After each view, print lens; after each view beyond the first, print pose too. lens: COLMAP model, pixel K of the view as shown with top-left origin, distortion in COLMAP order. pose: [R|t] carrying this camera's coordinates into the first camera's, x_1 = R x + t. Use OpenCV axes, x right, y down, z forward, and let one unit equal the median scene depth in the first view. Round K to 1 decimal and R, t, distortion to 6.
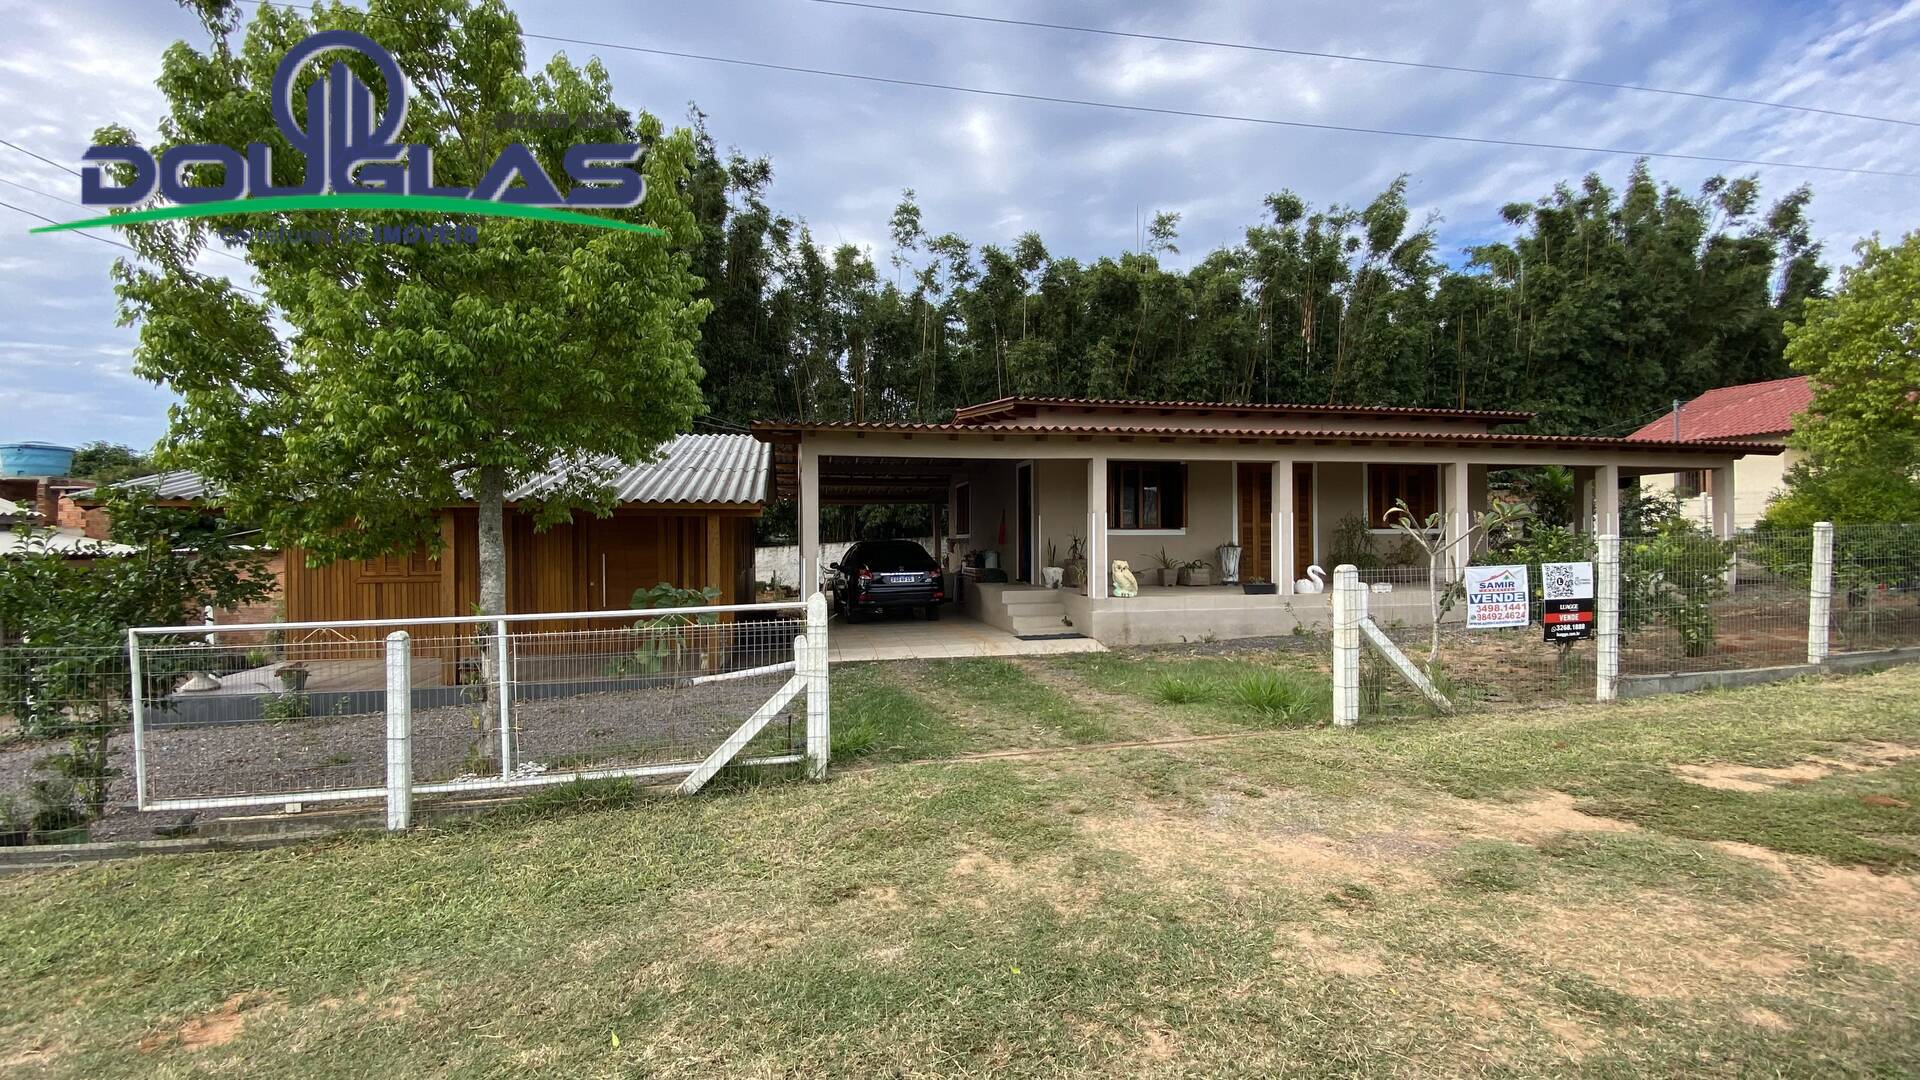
lens RADIAL K [[783.9, 0, 952.5], [0, 783.9, 540.1], [0, 0, 1]] dist [0.023880, -0.022092]
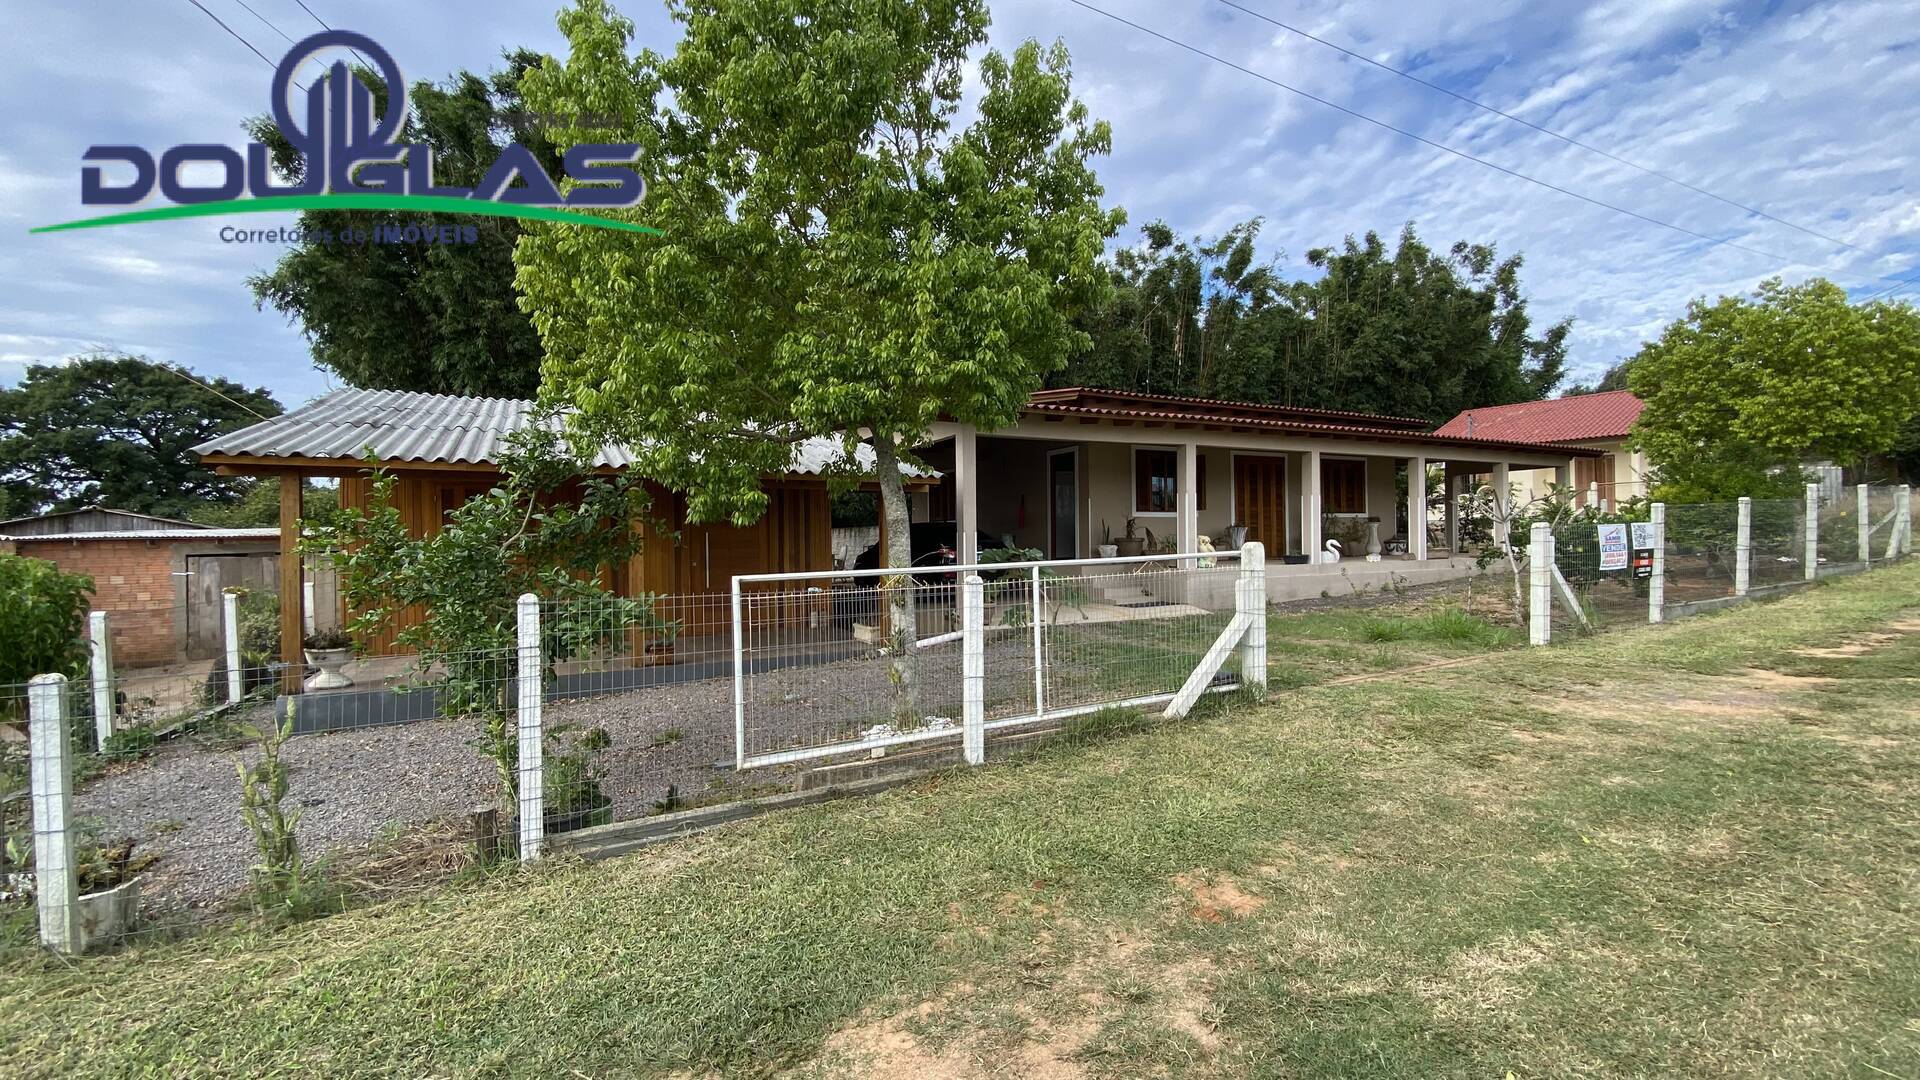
lens RADIAL K [[783.9, 0, 952.5], [0, 783.9, 540.1], [0, 0, 1]] dist [0.023880, -0.022092]
pose [[0.961817, -0.007017, 0.273602, -0.356260], [0.007175, 0.999974, 0.000421, 0.023757], [-0.273598, 0.001558, 0.961843, 0.002251]]
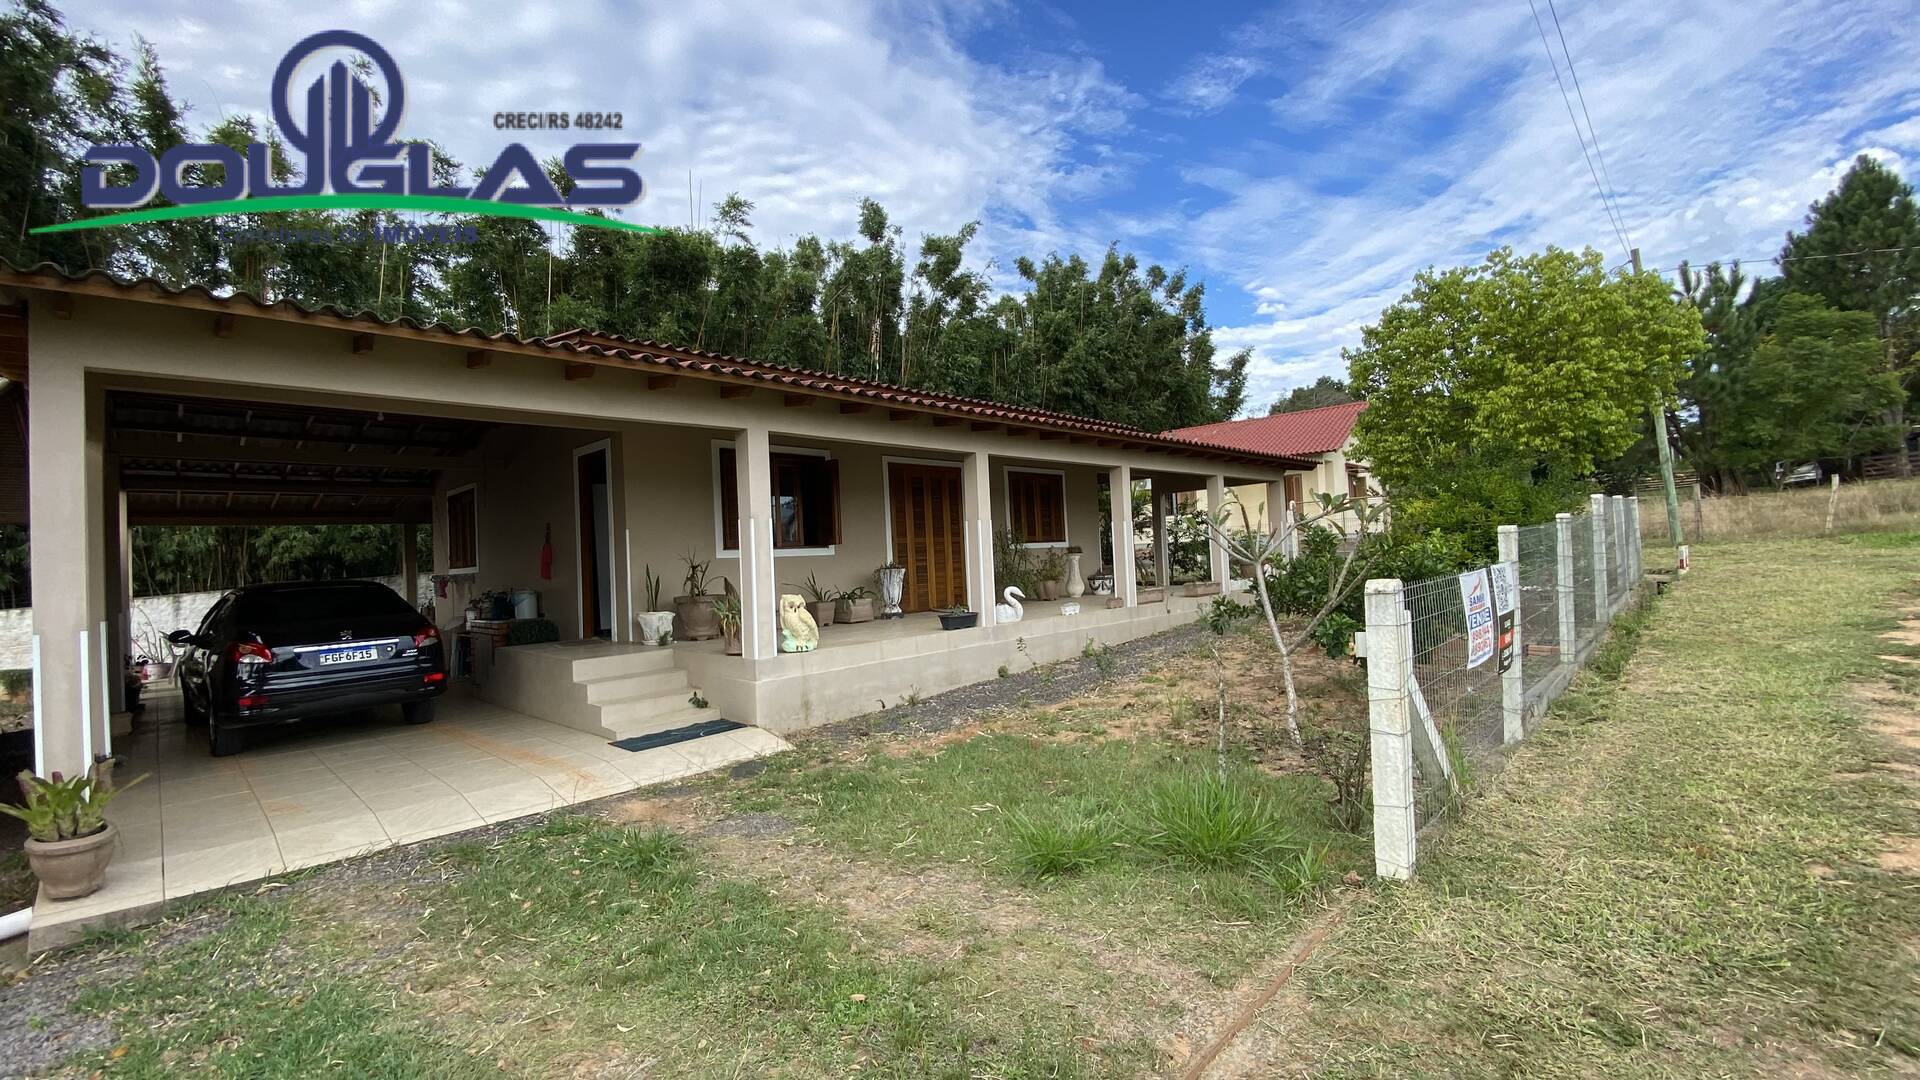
lens RADIAL K [[783.9, 0, 952.5], [0, 783.9, 540.1], [0, 0, 1]] dist [0.023880, -0.022092]
pose [[0.830579, -0.018341, 0.556598, -0.022797], [0.039562, 0.998876, -0.026121, 0.003282], [-0.555493, 0.043716, 0.830371, 0.314190]]
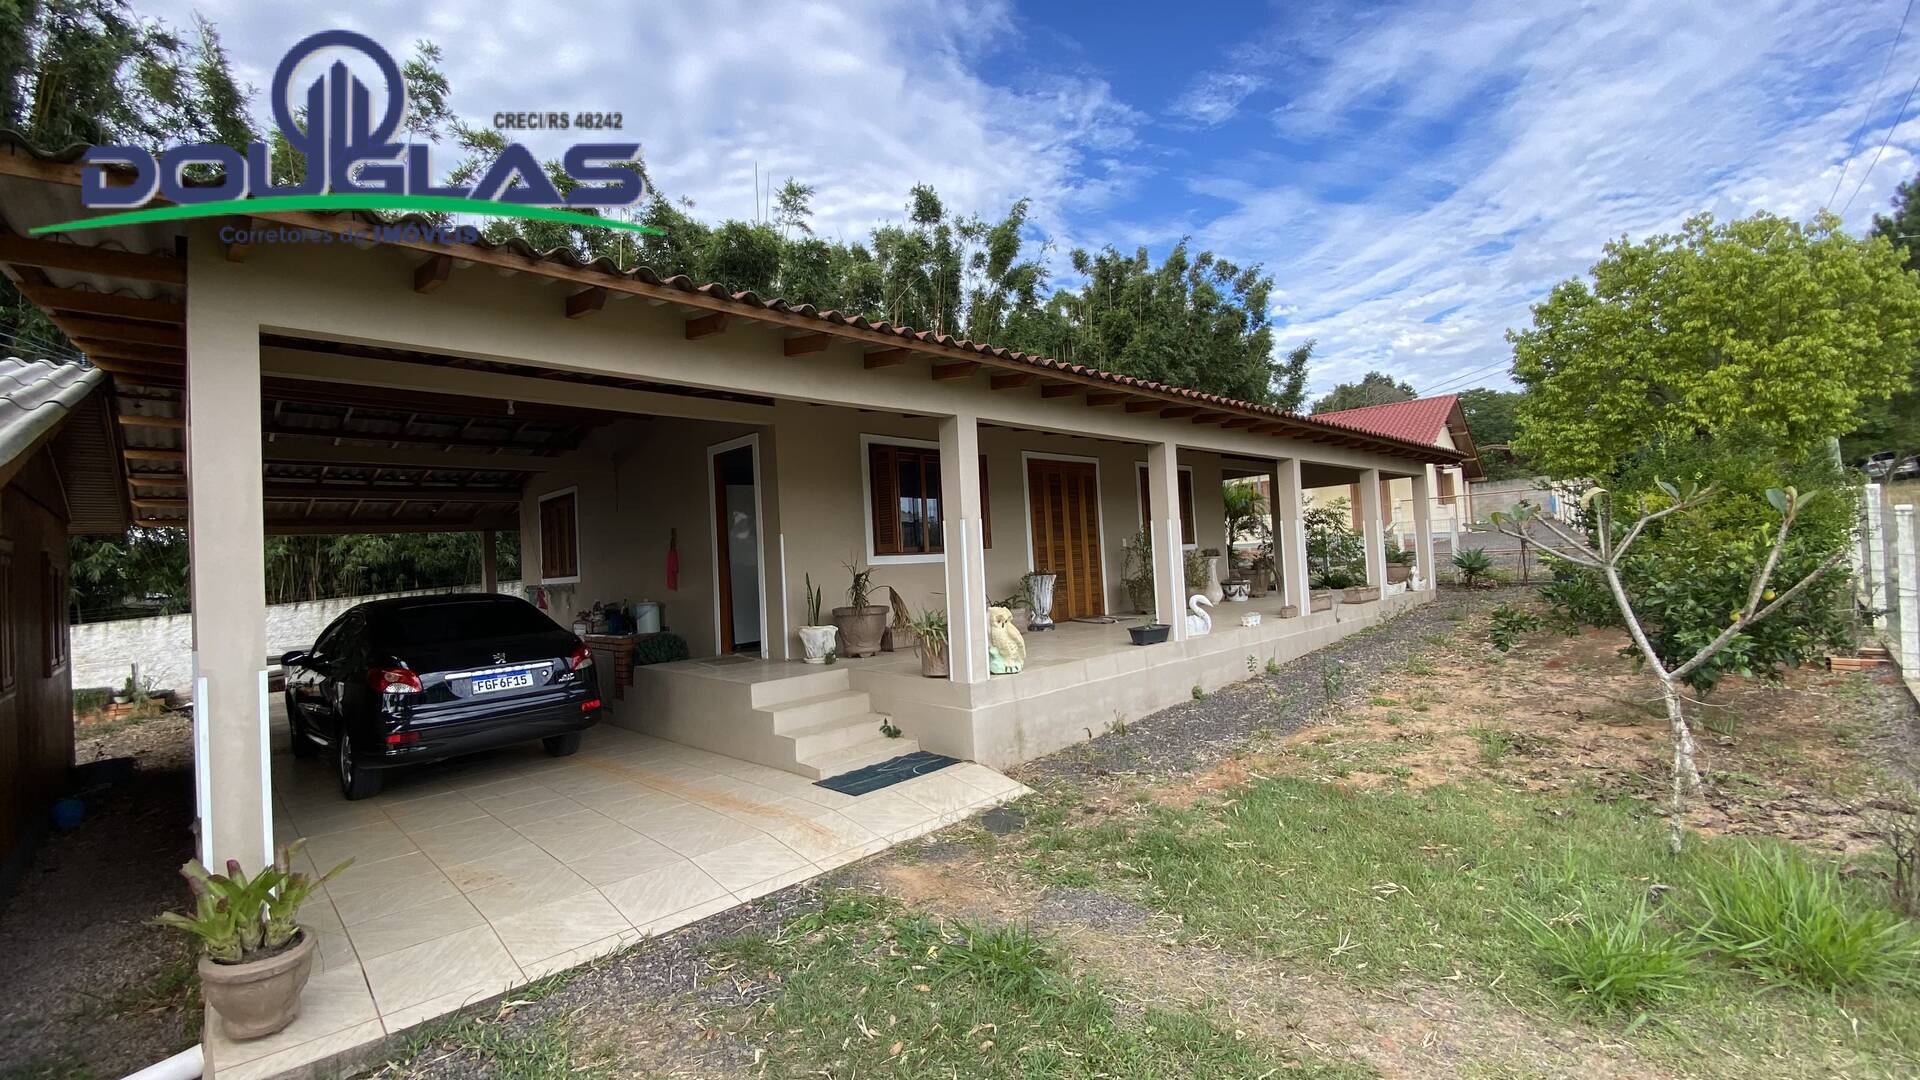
lens RADIAL K [[783.9, 0, 952.5], [0, 783.9, 540.1], [0, 0, 1]] dist [0.023880, -0.022092]
pose [[0.843920, -0.023162, 0.535969, -0.083525], [0.047687, 0.998351, -0.031942, -0.003645], [-0.534345, 0.052516, 0.843633, 0.439699]]
